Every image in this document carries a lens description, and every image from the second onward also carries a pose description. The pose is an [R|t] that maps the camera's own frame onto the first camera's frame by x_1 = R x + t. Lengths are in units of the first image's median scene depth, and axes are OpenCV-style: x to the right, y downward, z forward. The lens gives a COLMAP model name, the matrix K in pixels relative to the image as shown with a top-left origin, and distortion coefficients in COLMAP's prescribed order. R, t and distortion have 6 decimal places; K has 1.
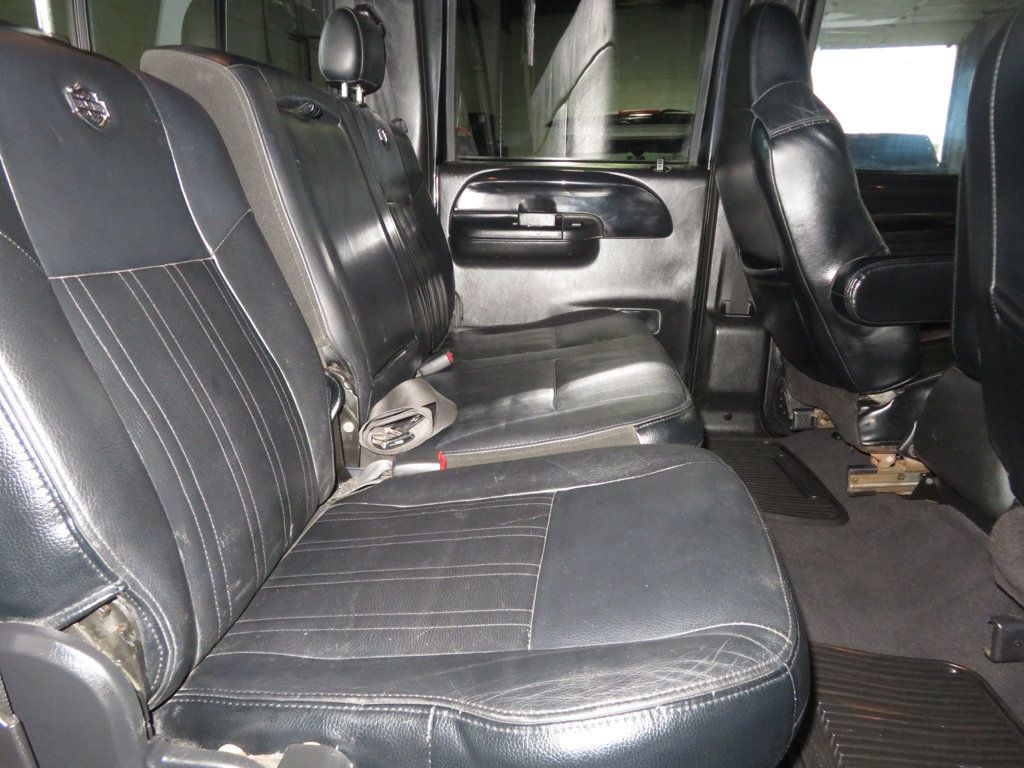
lens RADIAL K [[743.5, 0, 512.0], [0, 743.5, 384.0], [0, 0, 1]] dist [0.008367, 0.006148]
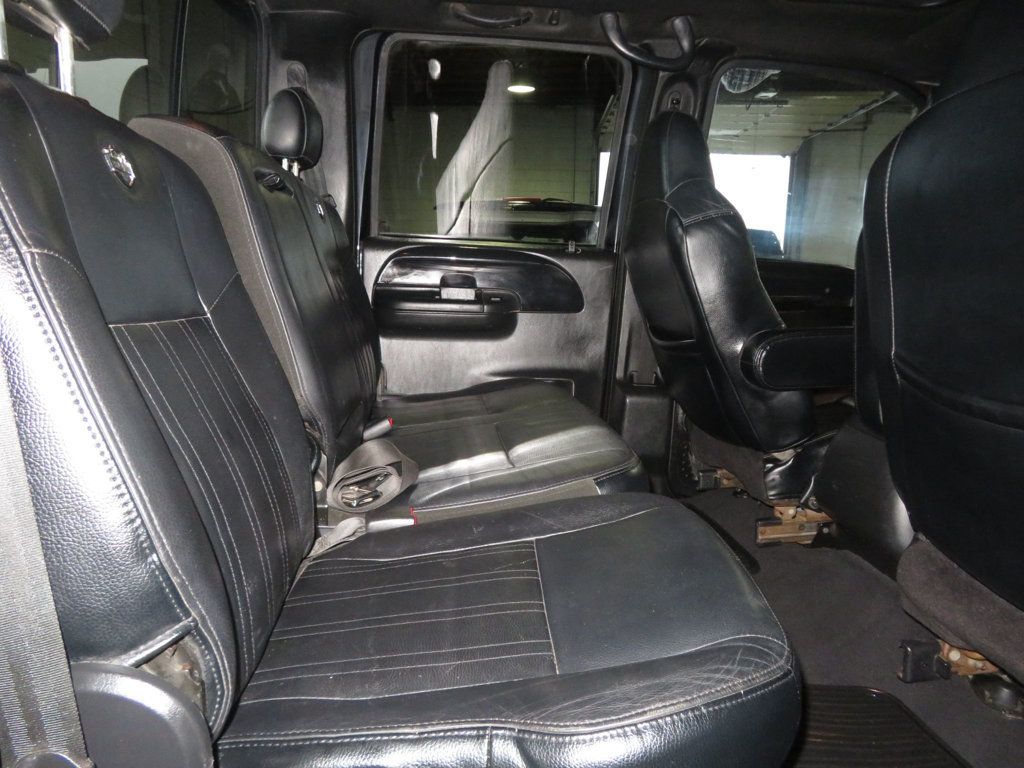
lens RADIAL K [[740.6, 0, 516.3], [0, 740.6, 381.7], [0, 0, 1]] dist [0.001406, 0.003046]
pose [[0.985834, 0.002769, 0.167701, -0.127013], [0.015008, 0.994396, -0.104646, 0.027385], [-0.167051, 0.105681, 0.980268, -0.049853]]
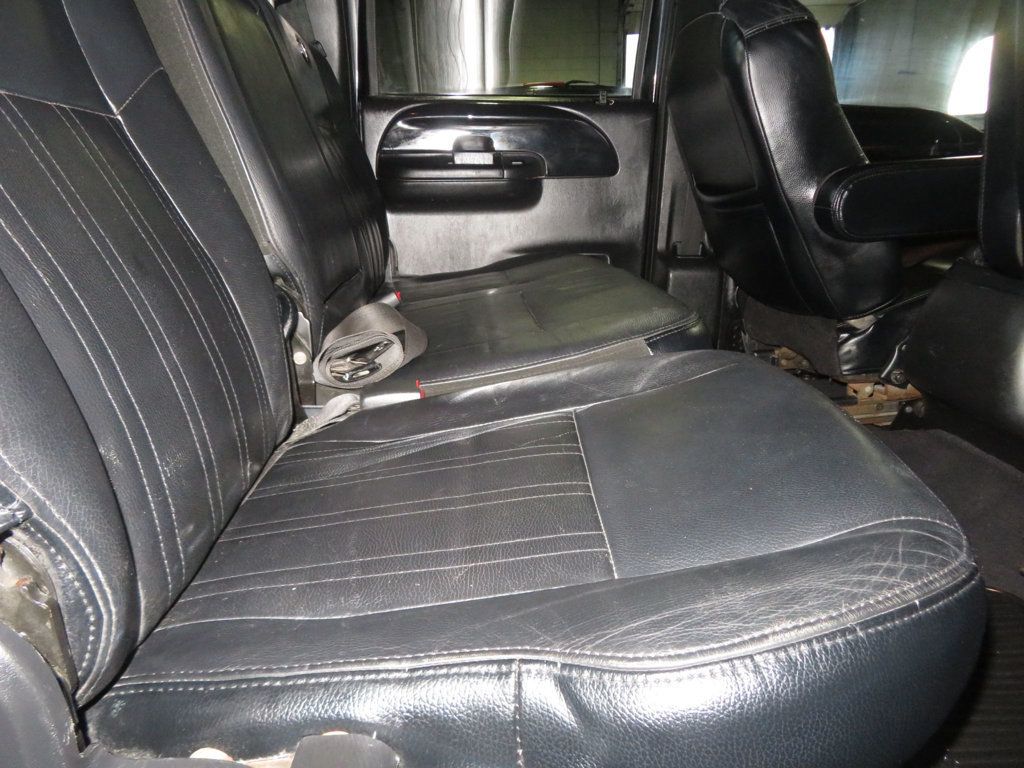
lens RADIAL K [[746.5, 0, 512.0], [0, 746.5, 384.0], [0, 0, 1]] dist [0.011622, 0.000500]
pose [[0.991480, -0.047646, 0.121229, -0.093295], [0.045578, 0.998765, 0.019780, 0.084456], [-0.122022, -0.014086, 0.992427, 0.164285]]
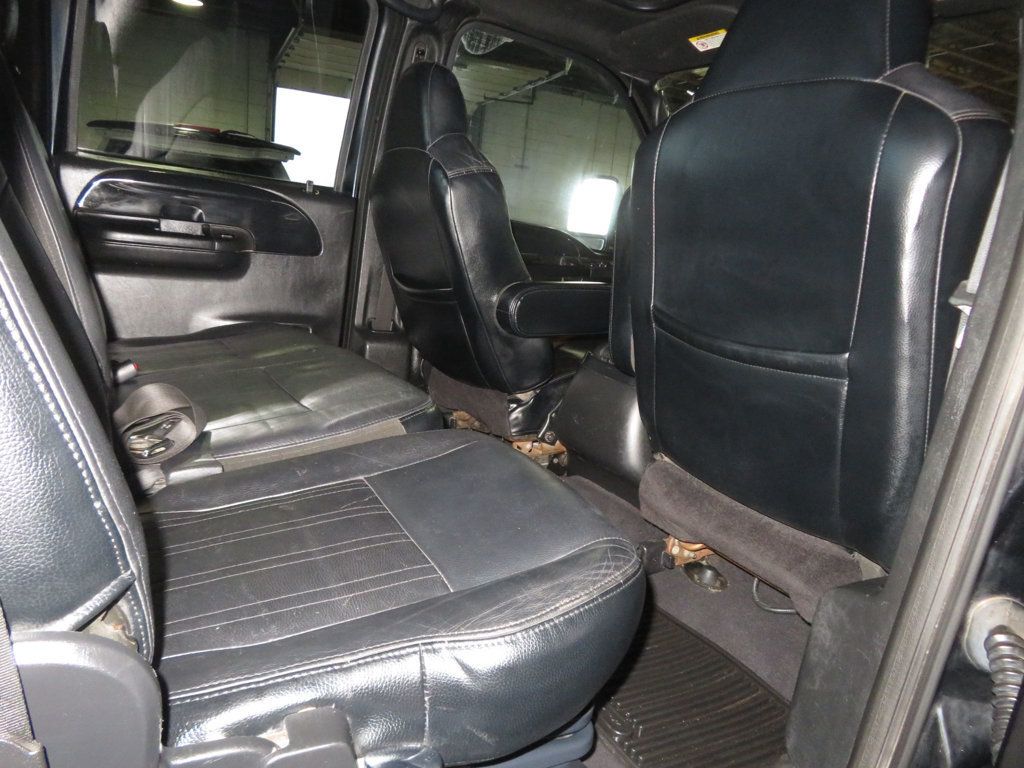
lens RADIAL K [[735.6, 0, 514.8], [0, 735.6, 379.8], [0, 0, 1]] dist [-0.003206, 0.000585]
pose [[0.825607, -0.018034, 0.563957, -0.313333], [0.040895, 0.998773, -0.027930, 0.036381], [-0.562762, 0.046122, 0.825331, -0.008687]]
